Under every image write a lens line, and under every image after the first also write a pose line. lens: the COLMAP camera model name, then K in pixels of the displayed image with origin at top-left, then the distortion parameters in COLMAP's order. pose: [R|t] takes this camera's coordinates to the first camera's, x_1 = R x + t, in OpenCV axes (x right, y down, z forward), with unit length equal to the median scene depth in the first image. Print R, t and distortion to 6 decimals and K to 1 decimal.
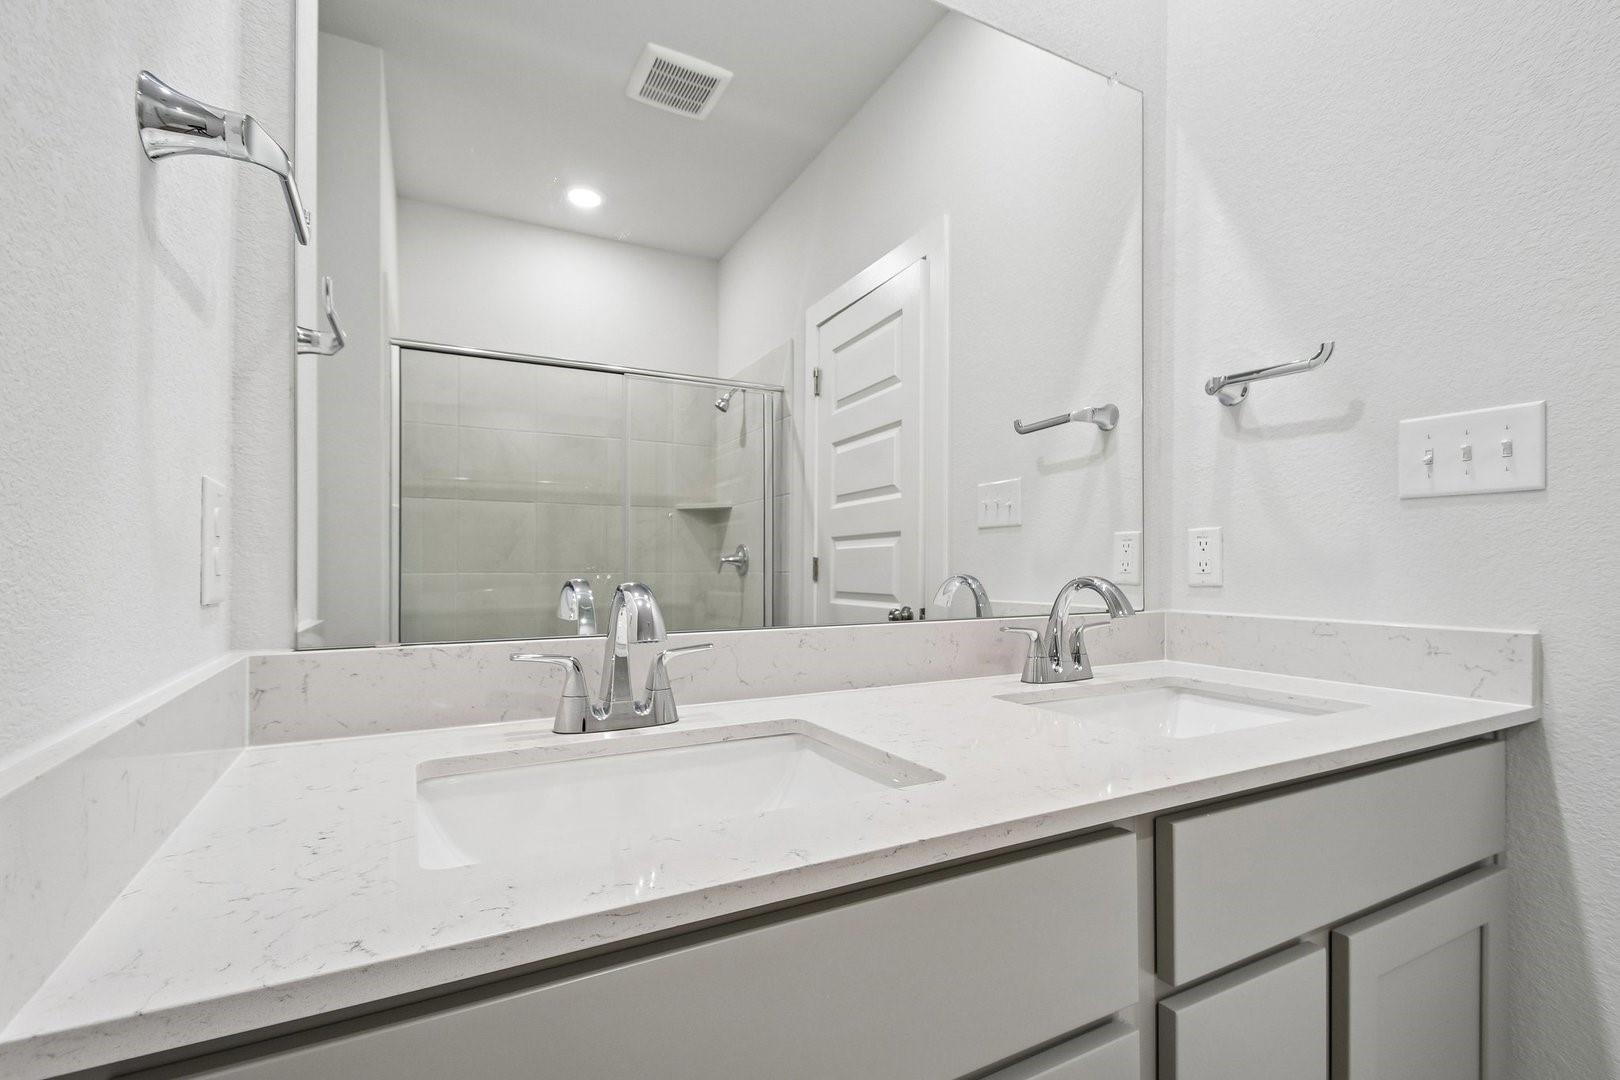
lens RADIAL K [[709.1, 0, 809.7], [0, 709.1, 563.2], [0, 0, 1]] dist [-0.000608, 0.000026]
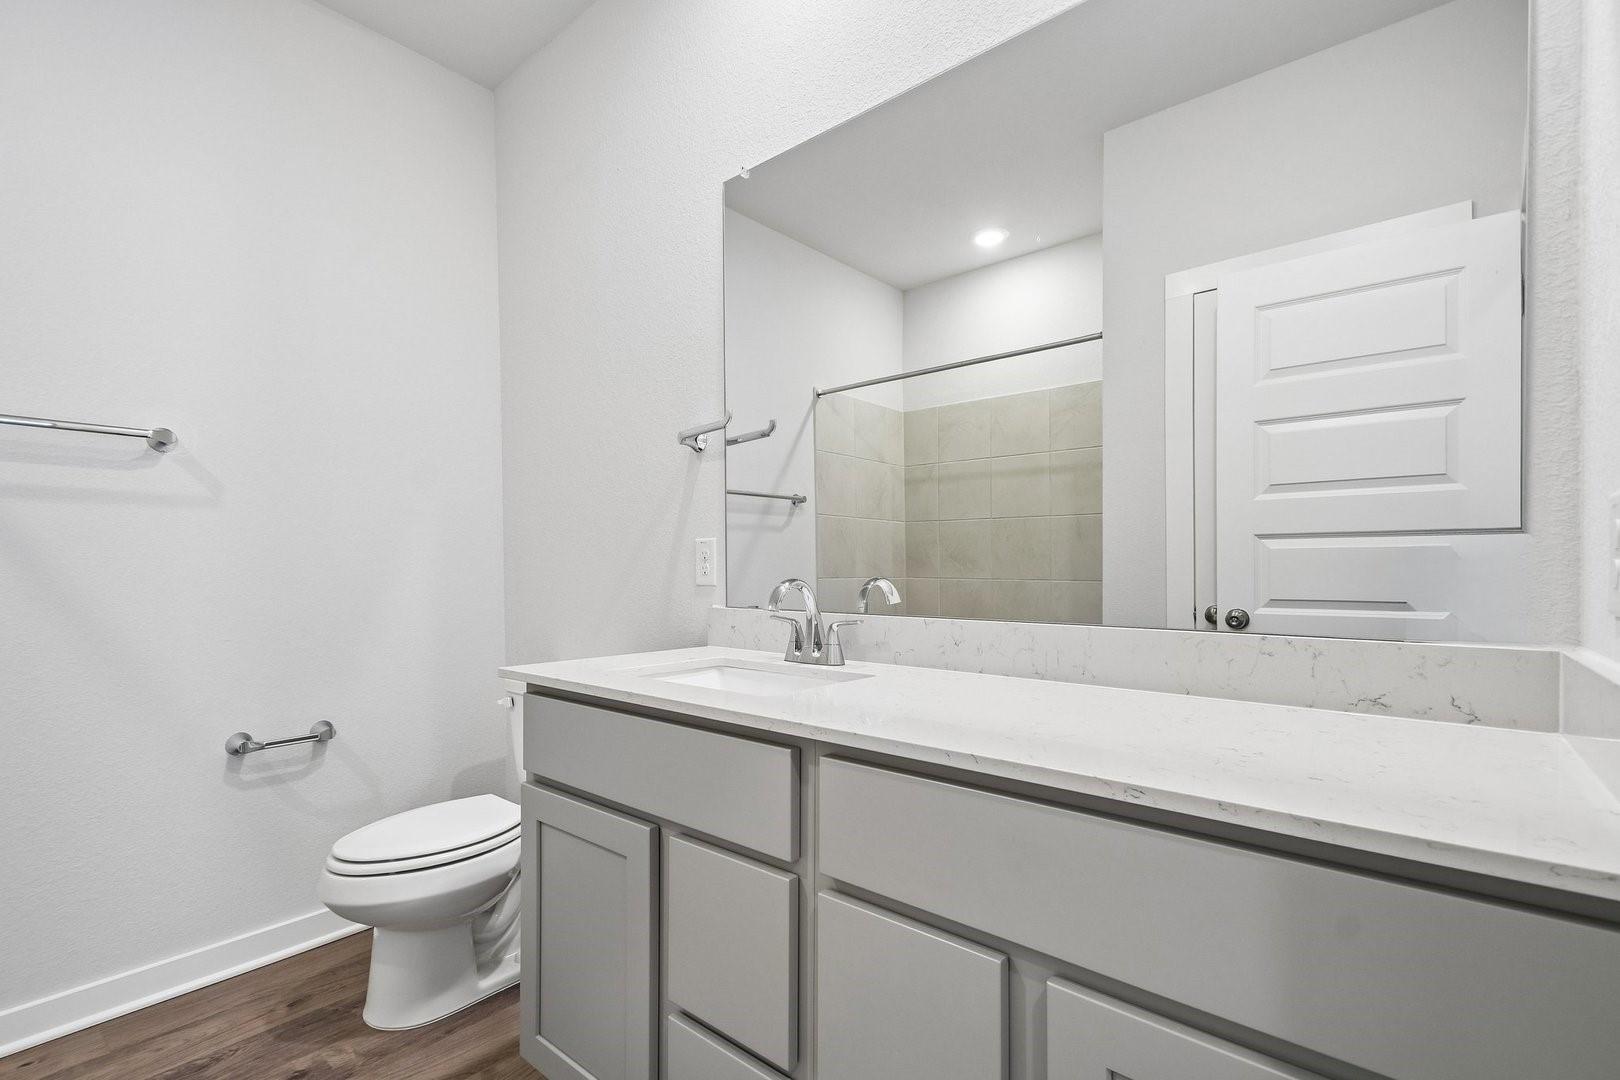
lens RADIAL K [[709.1, 0, 809.7], [0, 709.1, 563.2], [0, 0, 1]] dist [-0.000608, 0.000026]
pose [[0.372393, 0.003862, -0.928067, 0.810451], [0.005431, 0.999965, 0.006341, -0.011270], [0.928059, -0.007401, 0.372359, 0.214956]]
